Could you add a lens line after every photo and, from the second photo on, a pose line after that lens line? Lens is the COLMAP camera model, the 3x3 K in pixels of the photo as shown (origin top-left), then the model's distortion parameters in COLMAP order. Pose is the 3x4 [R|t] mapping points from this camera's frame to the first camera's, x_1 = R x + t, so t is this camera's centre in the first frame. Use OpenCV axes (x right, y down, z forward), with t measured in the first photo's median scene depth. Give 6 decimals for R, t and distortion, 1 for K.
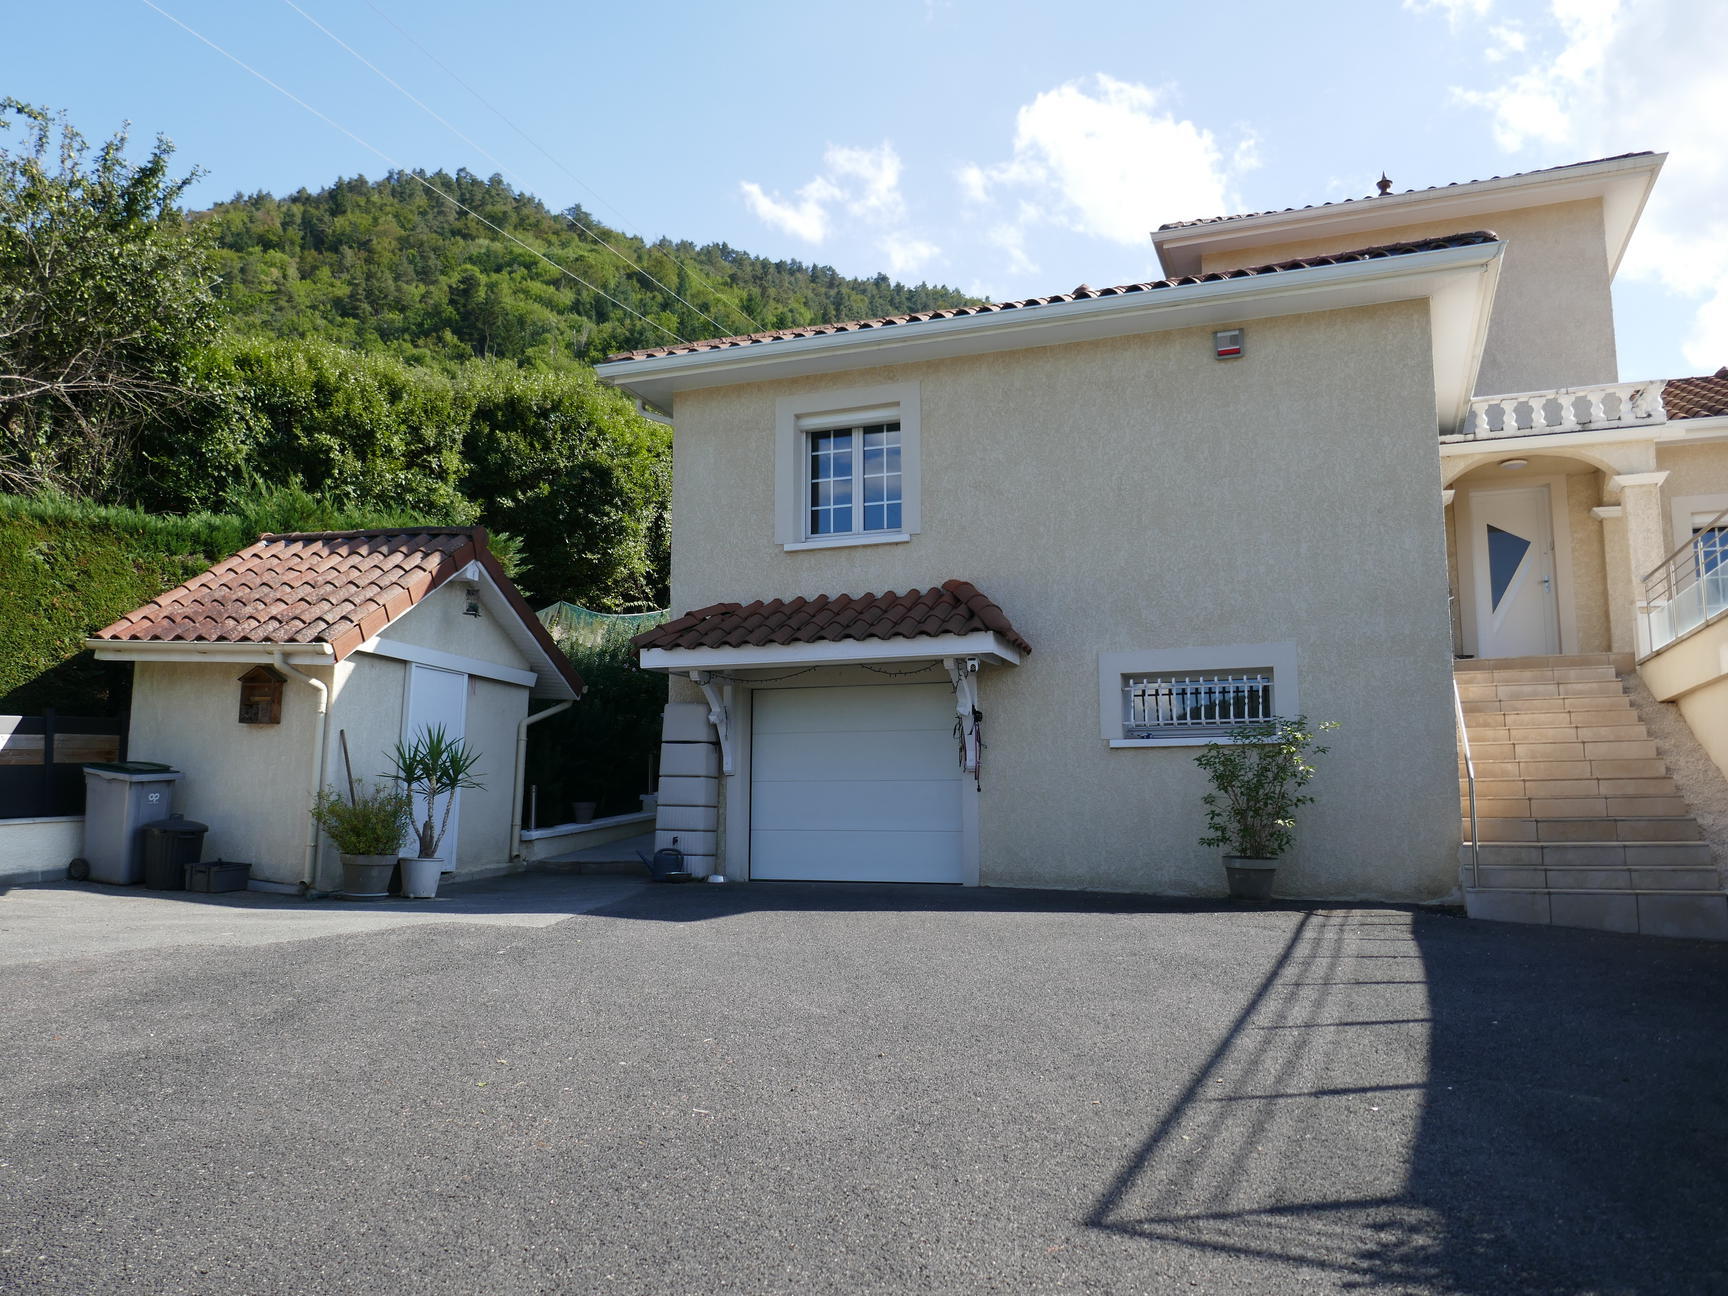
lens RADIAL K [[1399.5, 0, 872.5], [0, 1399.5, 655.4], [0, 0, 1]] dist [-0.004765, -0.010506]
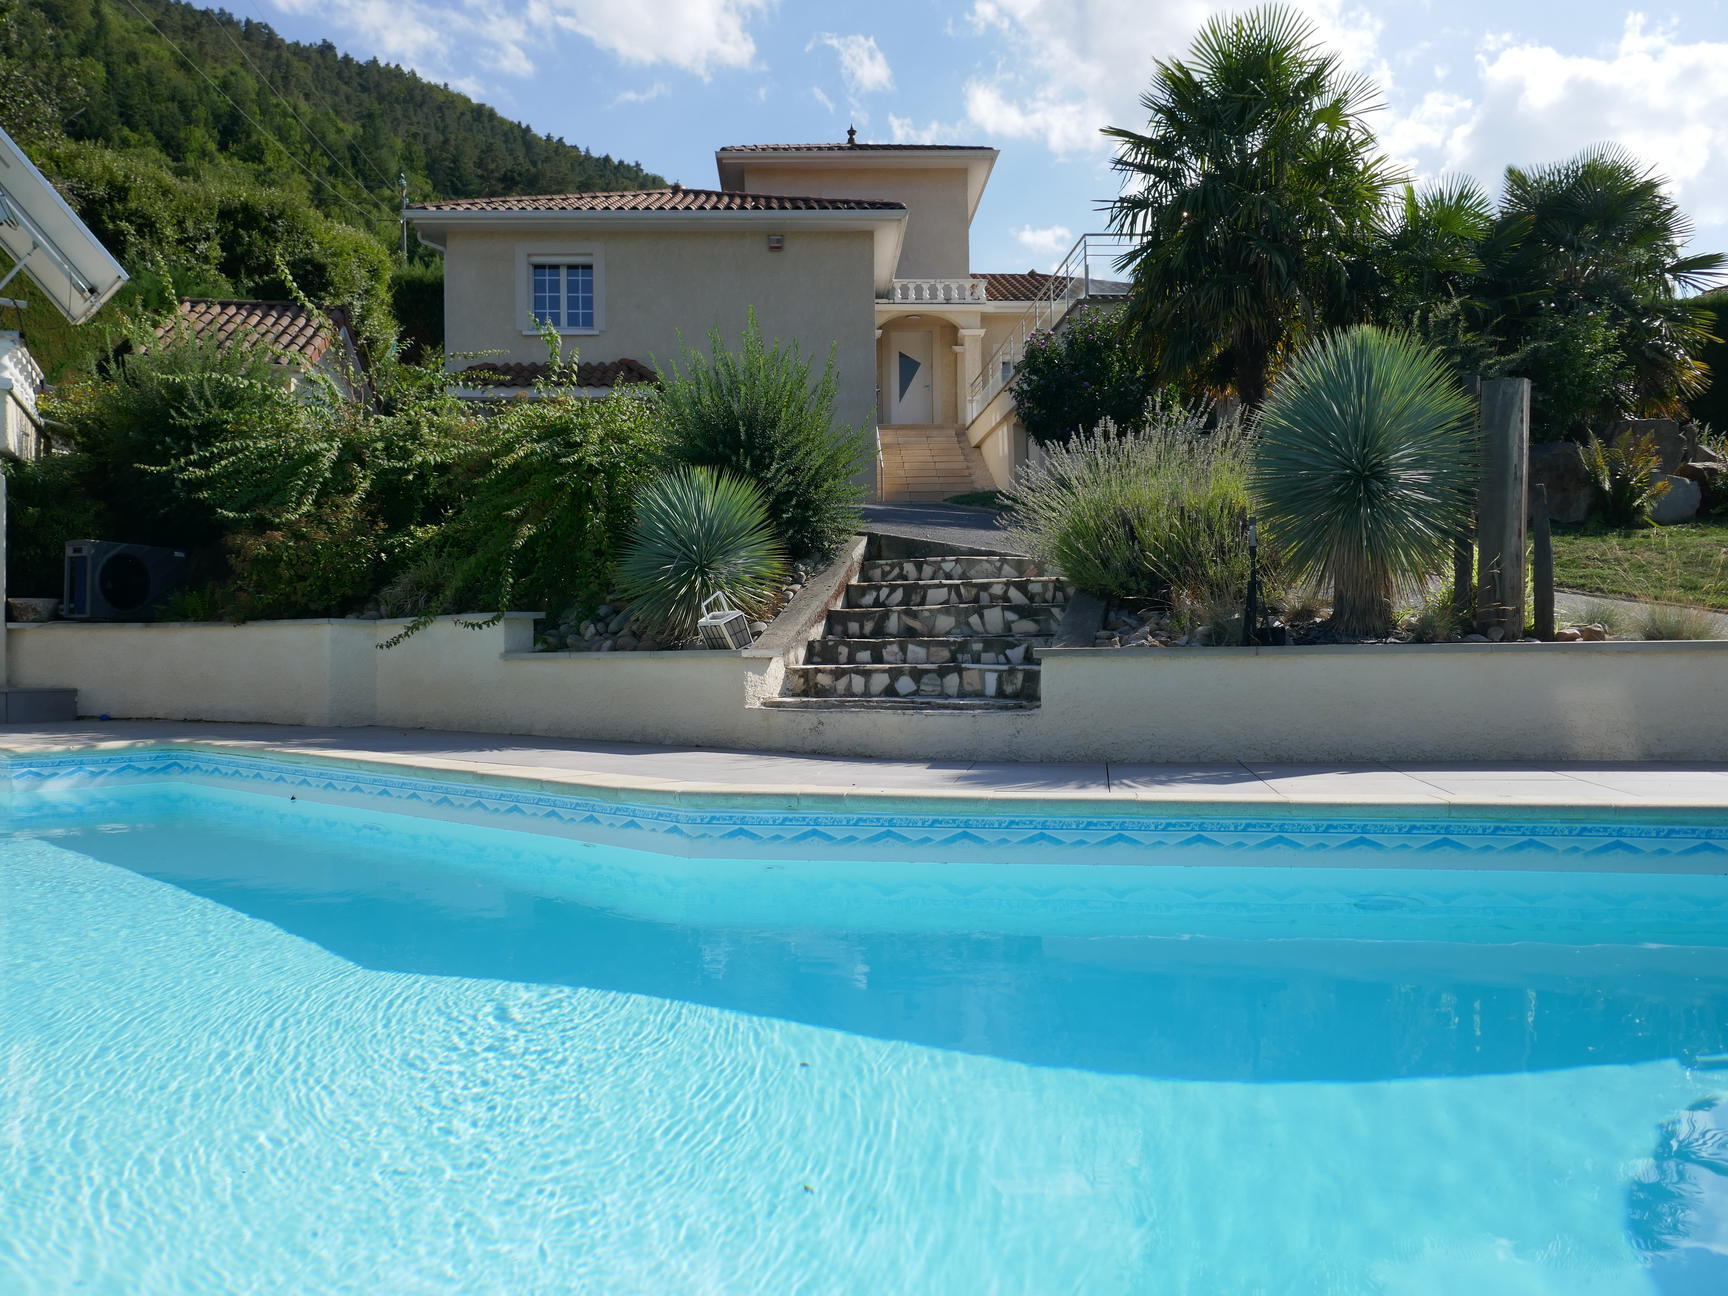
lens RADIAL K [[1399.5, 0, 869.5], [0, 1399.5, 640.9], [0, 0, 1]] dist [-0.004765, -0.010506]
pose [[0.925417, -0.002298, 0.378943, -0.293204], [-0.042798, 0.992950, 0.110539, 0.083785], [-0.376525, -0.118513, 0.918795, -0.723295]]
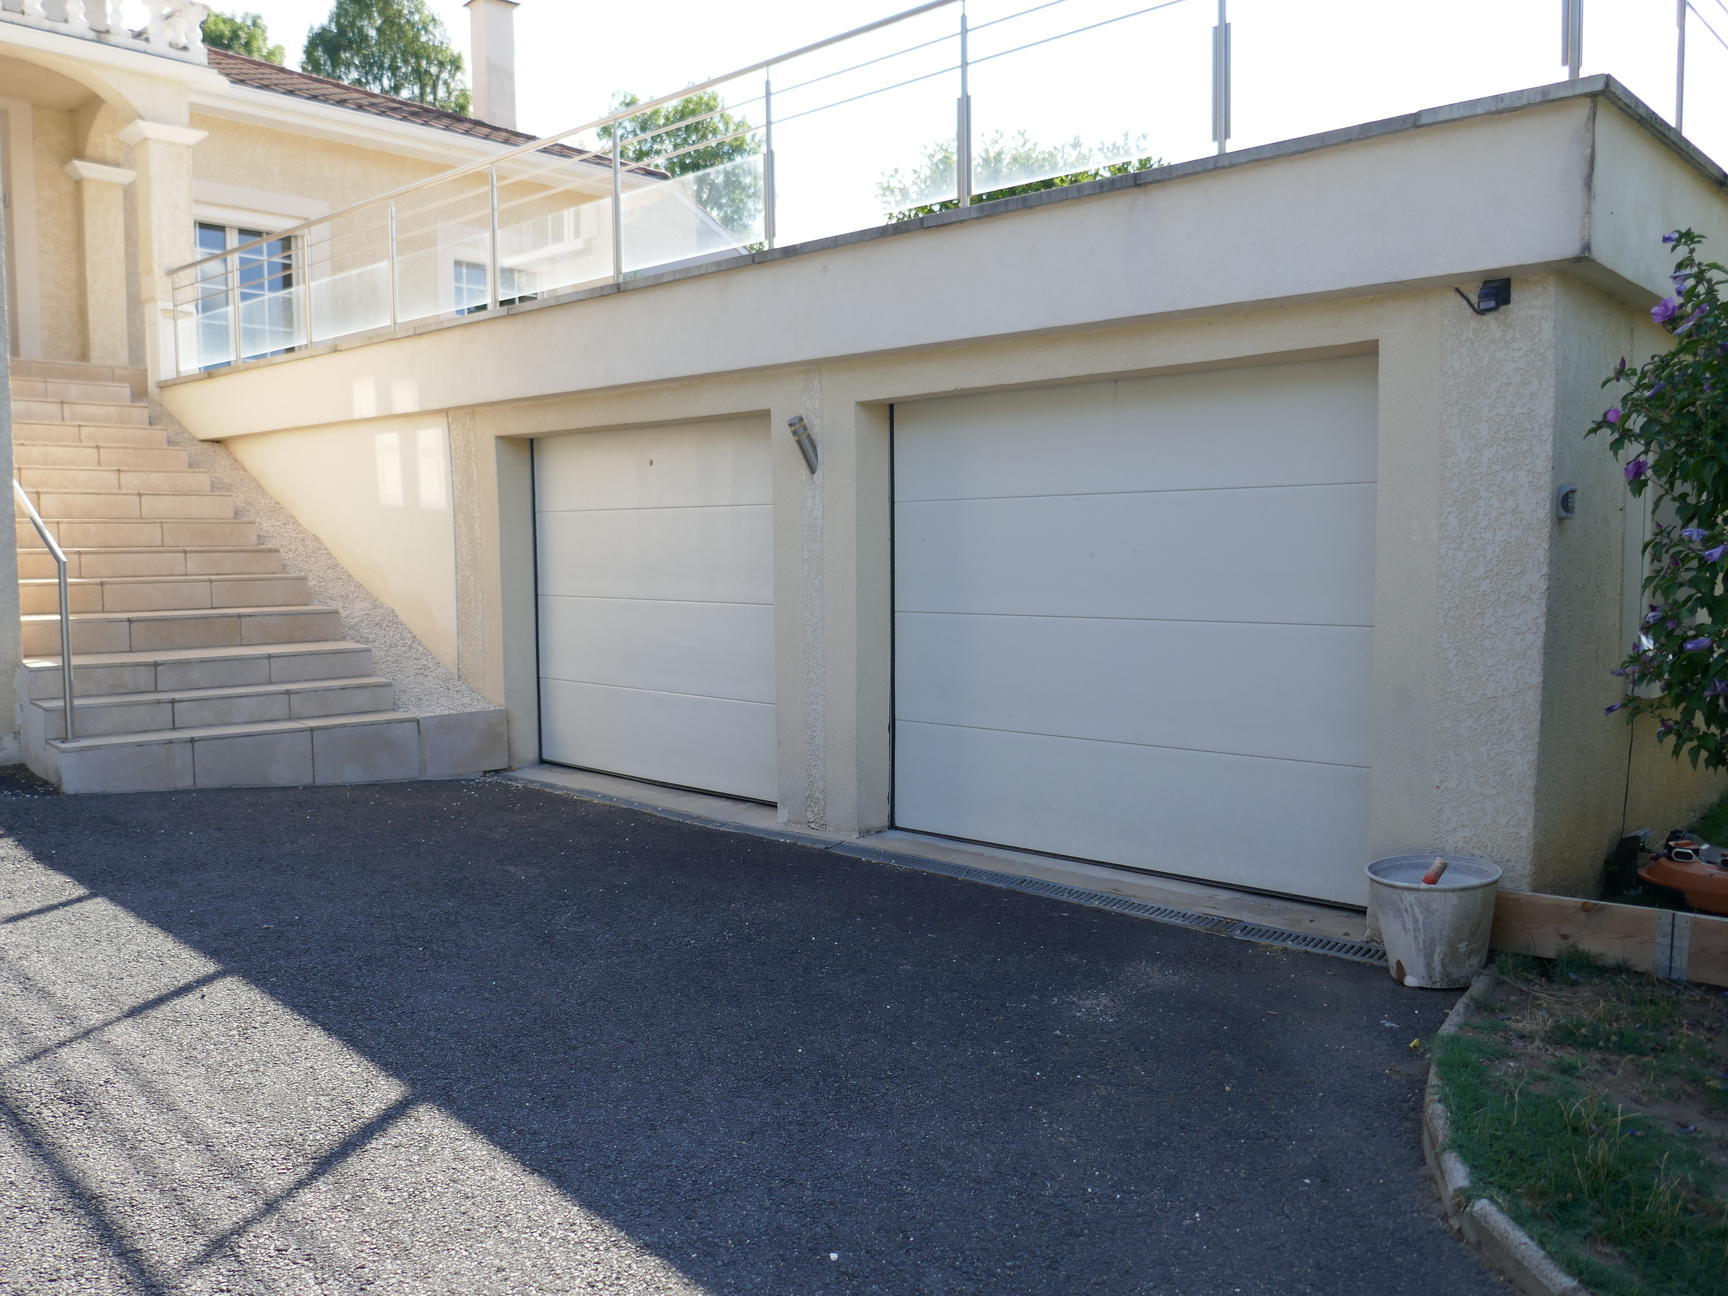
lens RADIAL K [[1399.5, 0, 862.7], [0, 1399.5, 640.2], [0, 0, 1]] dist [-0.004765, -0.010506]
pose [[0.426060, -0.060406, 0.902676, 0.022738], [-0.114666, 0.986116, 0.120112, 0.007084], [-0.897399, -0.154681, 0.413218, 0.311111]]
